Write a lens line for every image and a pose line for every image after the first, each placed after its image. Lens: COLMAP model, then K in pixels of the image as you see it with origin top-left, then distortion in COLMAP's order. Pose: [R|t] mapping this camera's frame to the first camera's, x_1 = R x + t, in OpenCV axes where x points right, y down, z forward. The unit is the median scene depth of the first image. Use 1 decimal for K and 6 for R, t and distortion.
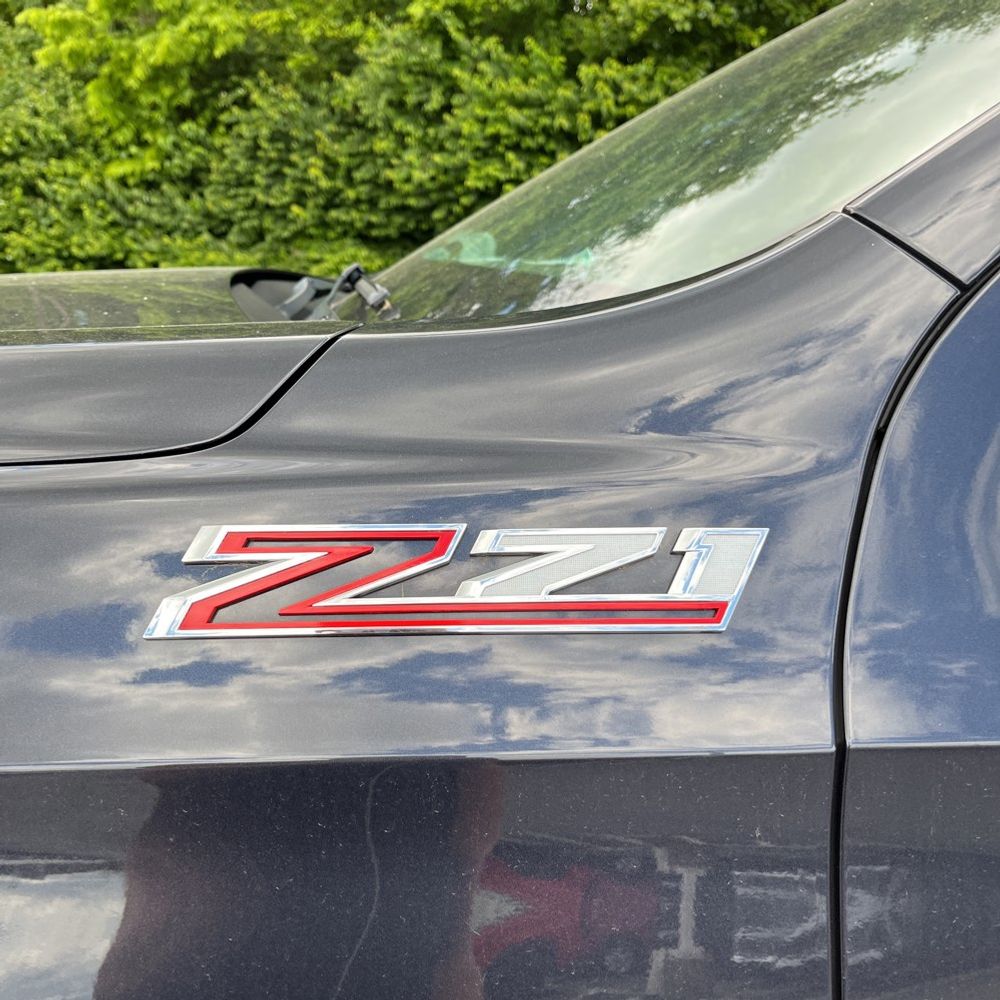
lens RADIAL K [[1011.2, 0, 496.8], [0, 1011.2, 482.8], [0, 0, 1]] dist [0.027960, -0.014355]
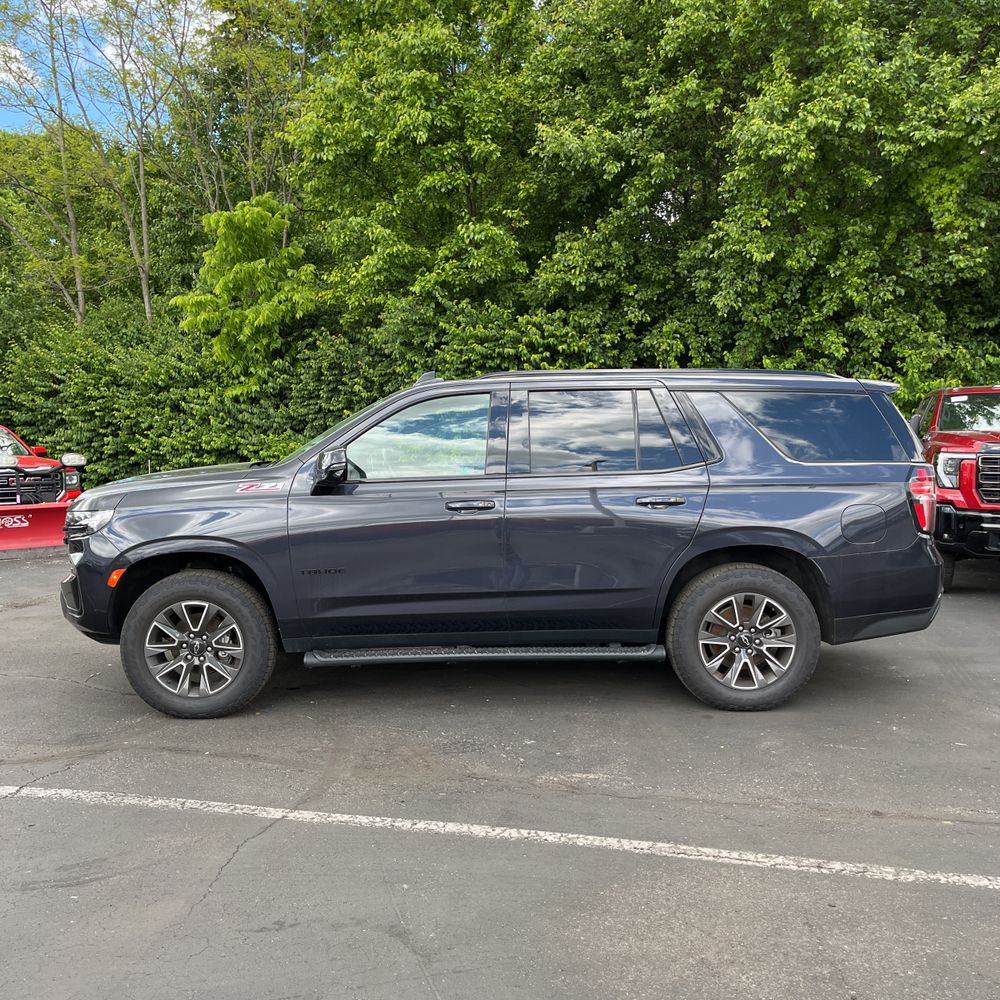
lens RADIAL K [[1000.4, 0, 516.0], [0, 1000.4, 481.2], [0, 0, 1]] dist [0.076721, -0.105879]
pose [[0.996095, -0.048854, -0.073542, 0.166223], [0.036159, 0.985631, -0.164998, 0.093912], [0.080546, 0.161694, 0.983548, -0.457771]]
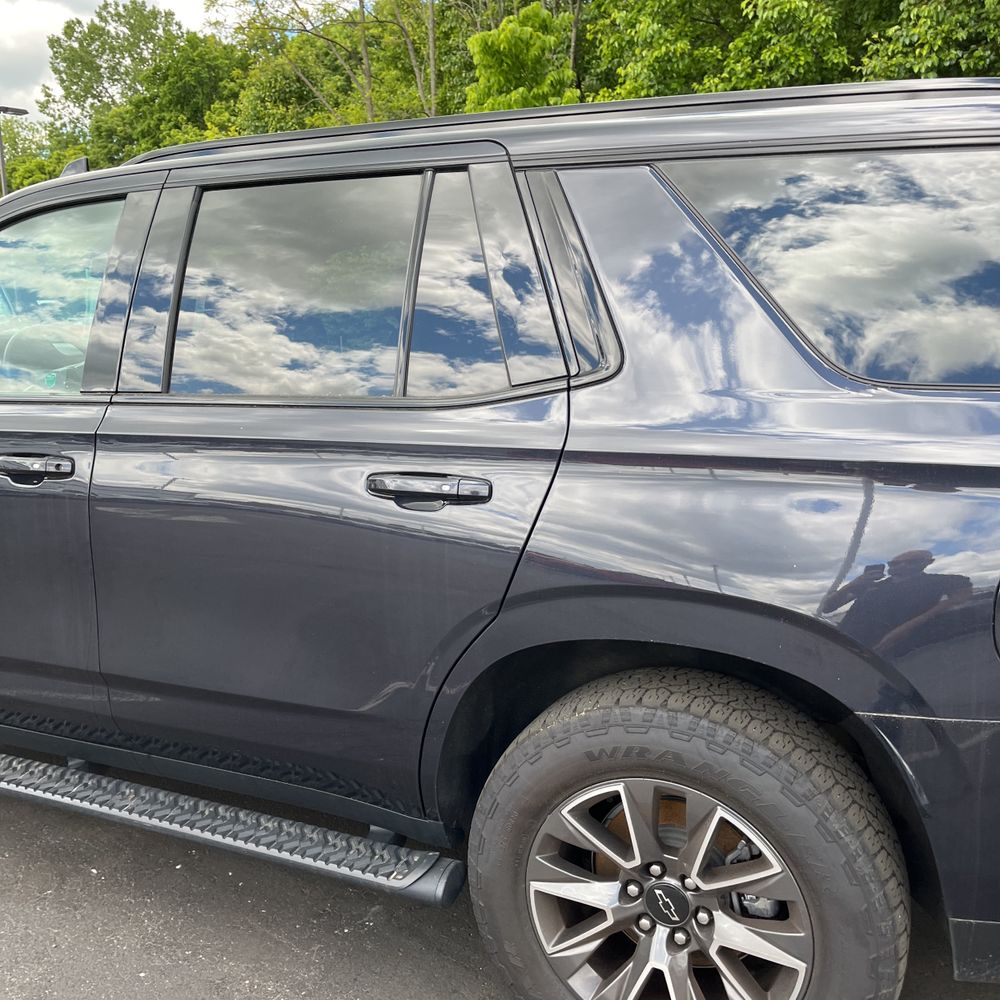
lens RADIAL K [[1003.2, 0, 490.9], [0, 1003.2, 496.7], [0, 0, 1]] dist [0.093044, -0.120827]
pose [[0.869751, 0.037327, -0.492077, 0.295990], [-0.055303, 0.998227, -0.022026, 0.029392], [0.490383, 0.046370, 0.870273, -0.111023]]
